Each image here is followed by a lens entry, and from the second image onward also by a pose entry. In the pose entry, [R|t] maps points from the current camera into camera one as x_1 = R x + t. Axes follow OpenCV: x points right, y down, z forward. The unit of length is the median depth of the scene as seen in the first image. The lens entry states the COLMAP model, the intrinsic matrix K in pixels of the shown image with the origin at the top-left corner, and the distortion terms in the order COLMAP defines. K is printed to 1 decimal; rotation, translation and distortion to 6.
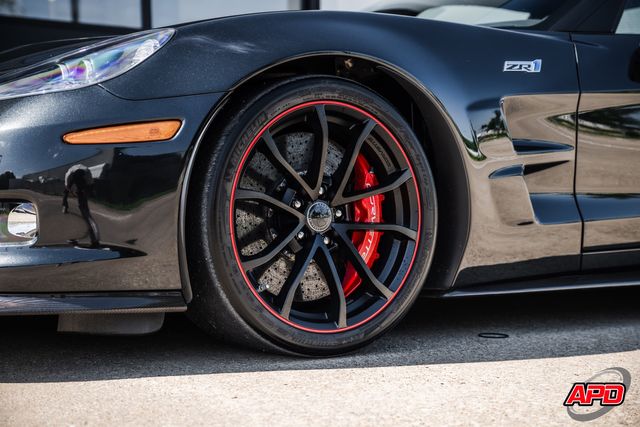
lens RADIAL K [[1161.5, 0, 320.0], [0, 1161.5, 213.5], [0, 0, 1]] dist [0.425216, 0.113524]
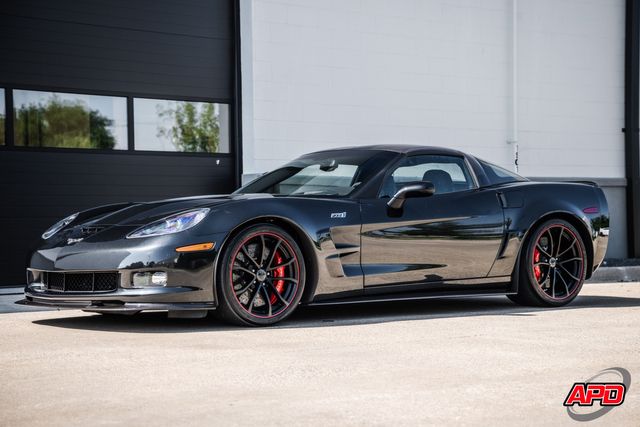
lens RADIAL K [[1212.1, 0, 320.0], [0, 1212.1, 213.5], [0, 0, 1]] dist [0.395748, 0.064493]
pose [[0.996452, -0.002486, 0.084127, -0.101192], [0.005322, 0.999425, -0.033500, -0.044811], [-0.083995, 0.033829, 0.995892, -1.812835]]
